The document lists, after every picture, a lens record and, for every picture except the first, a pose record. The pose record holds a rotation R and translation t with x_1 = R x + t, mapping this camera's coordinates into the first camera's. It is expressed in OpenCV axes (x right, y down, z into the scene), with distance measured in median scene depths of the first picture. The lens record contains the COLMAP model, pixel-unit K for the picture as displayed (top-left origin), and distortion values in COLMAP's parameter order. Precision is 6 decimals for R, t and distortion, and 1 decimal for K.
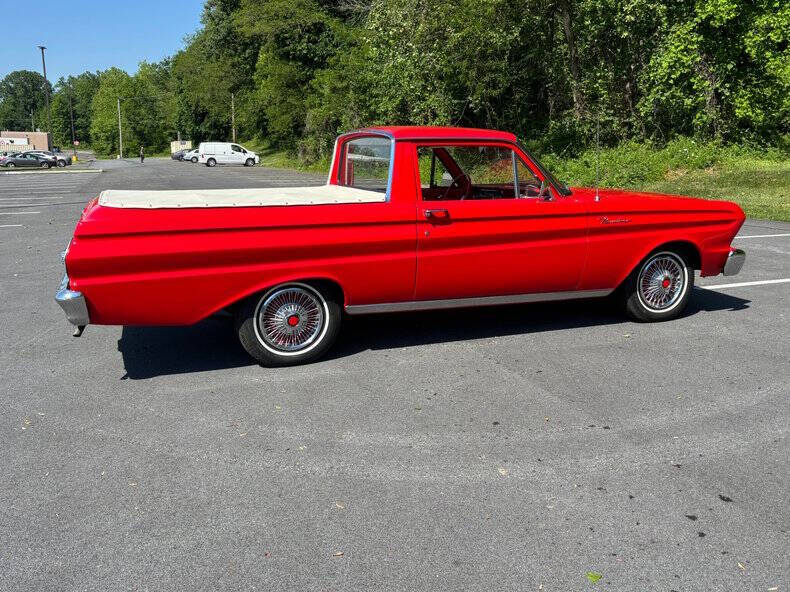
lens RADIAL K [[722.7, 0, 385.9], [0, 722.7, 291.1], [0, 0, 1]] dist [0.010169, 0.000000]
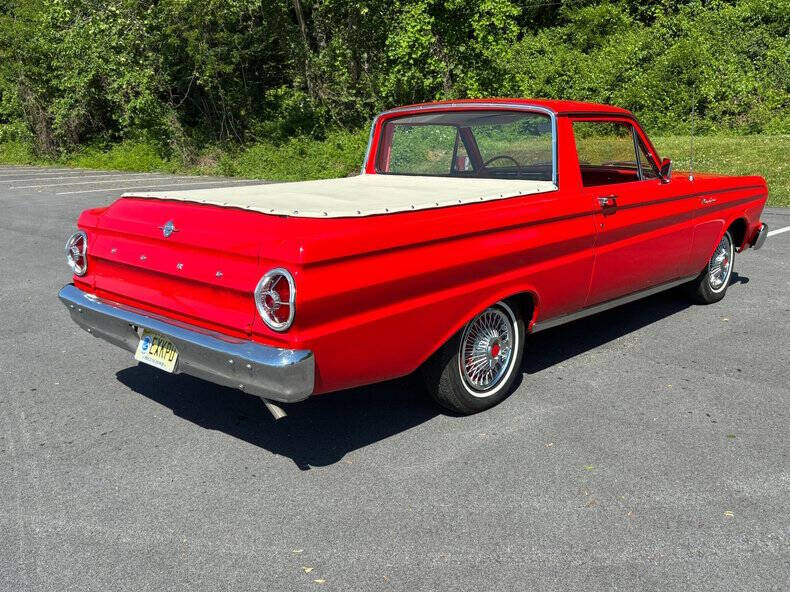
lens RADIAL K [[762.5, 0, 392.3], [0, 762.5, 298.3], [0, 0, 1]] dist [0.008764, 0.000000]
pose [[0.898559, -0.103464, 0.426482, -0.110906], [0.094560, 0.994630, 0.042066, -0.011540], [-0.428544, 0.002530, 0.903518, 0.061122]]
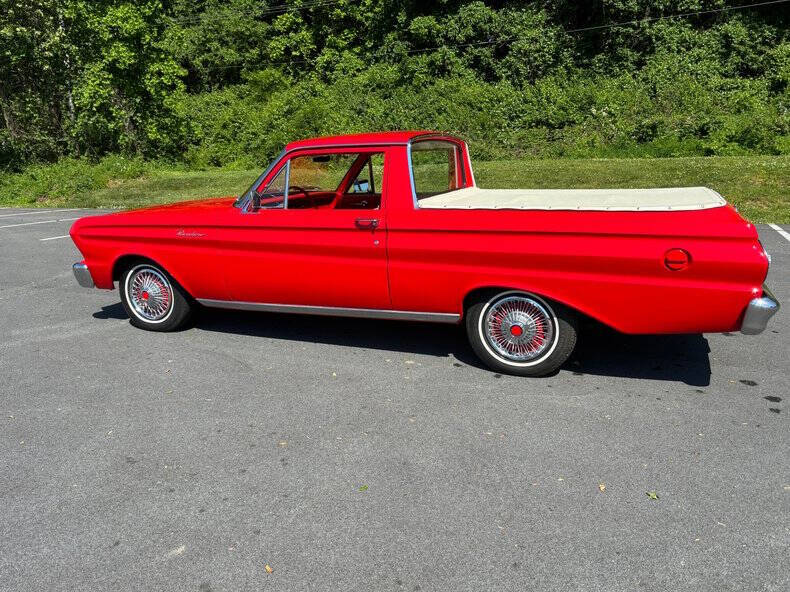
lens RADIAL K [[603.9, 0, 397.2], [0, 603.9, 304.9], [0, 0, 1]] dist [0.026619, -0.039607]
pose [[0.674949, -0.179854, 0.715609, -0.061914], [0.155869, 0.982706, 0.099970, 0.019022], [-0.721213, 0.044067, 0.691310, -0.084025]]
